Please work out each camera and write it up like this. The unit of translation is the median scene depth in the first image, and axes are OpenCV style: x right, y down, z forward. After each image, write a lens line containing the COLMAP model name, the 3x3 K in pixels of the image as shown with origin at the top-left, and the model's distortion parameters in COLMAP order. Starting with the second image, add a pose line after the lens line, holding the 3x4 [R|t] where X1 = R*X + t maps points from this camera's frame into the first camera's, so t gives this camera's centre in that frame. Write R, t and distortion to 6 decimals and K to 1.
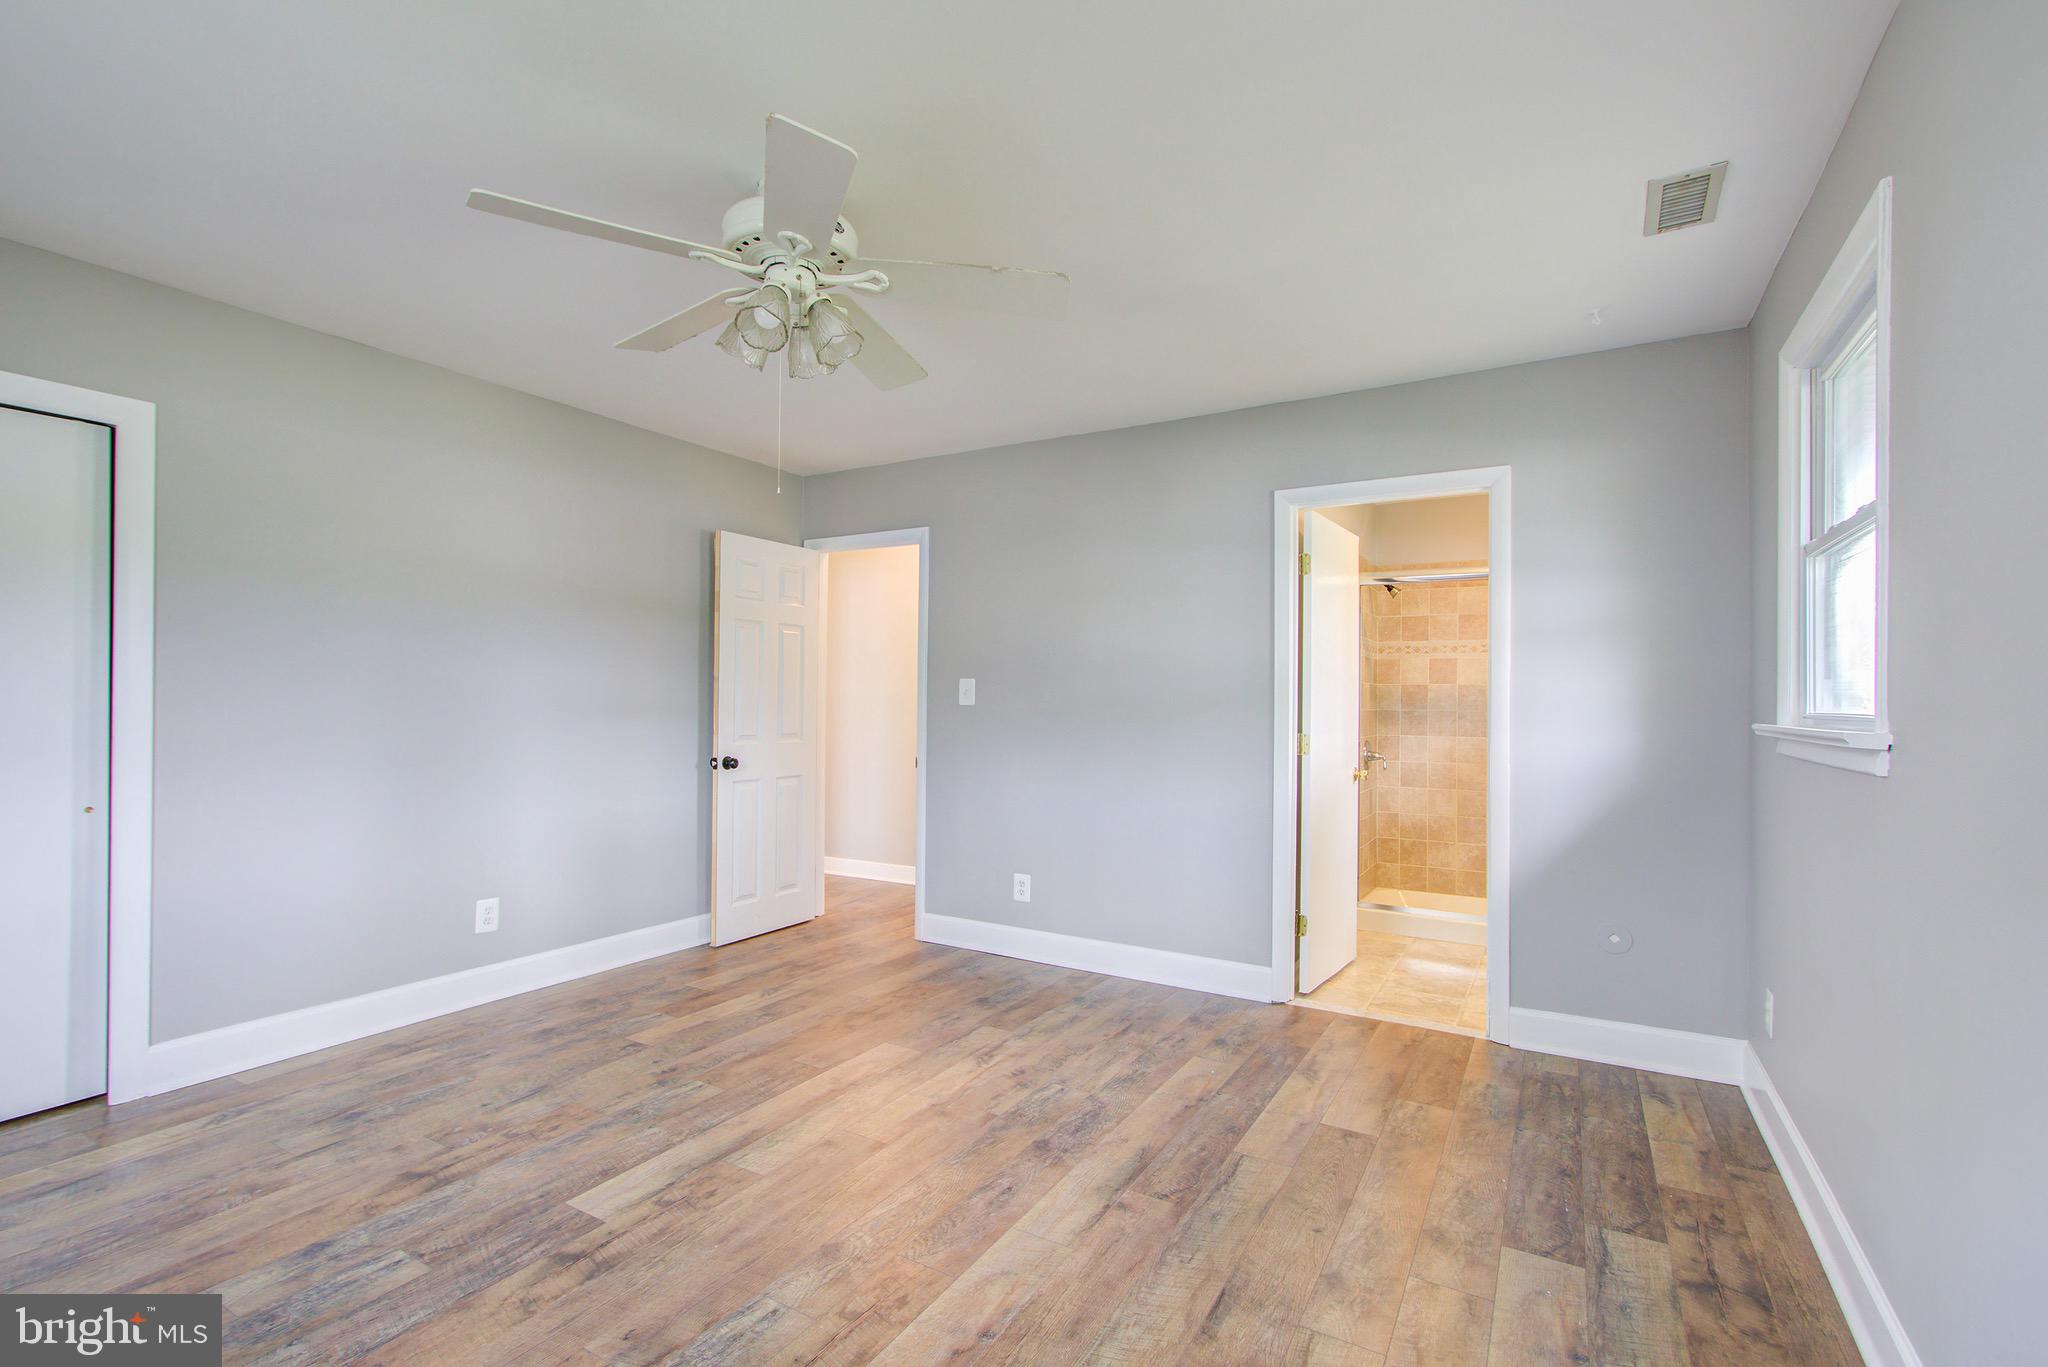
lens RADIAL K [[926.5, 0, 1006.1], [0, 926.5, 695.4], [0, 0, 1]] dist [0.001617, 0.002902]
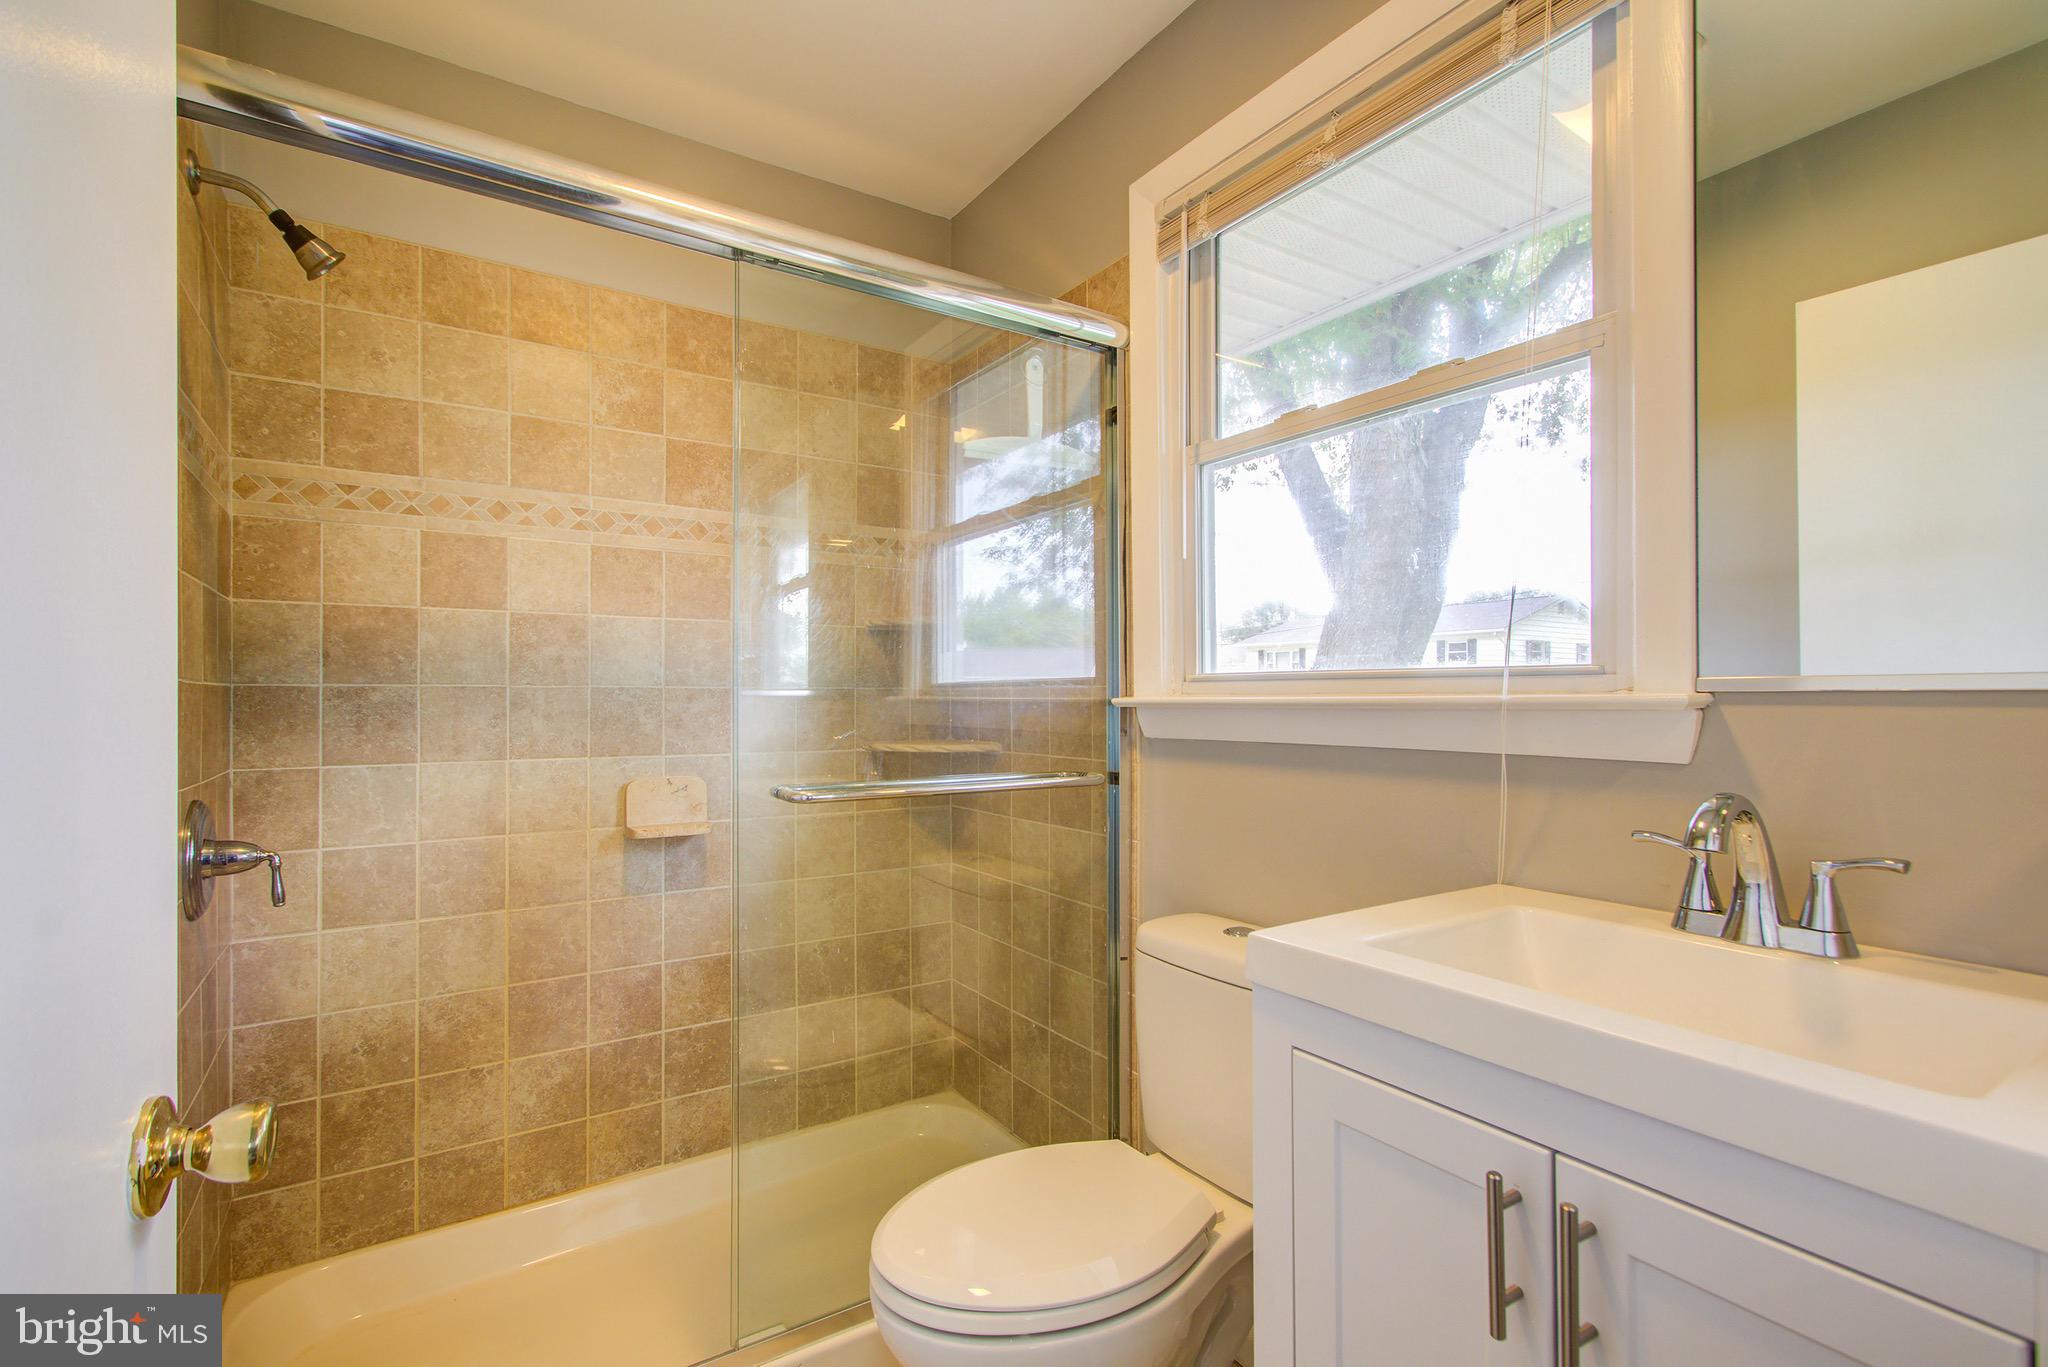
lens RADIAL K [[926.5, 0, 1013.8], [0, 926.5, 689.1], [0, 0, 1]] dist [0.001617, 0.002902]
pose [[0.424109, -0.002652, 0.905607, 0.229292], [-0.002522, 0.999988, 0.004110, 0.014429], [-0.905607, -0.004027, 0.424098, 0.623349]]
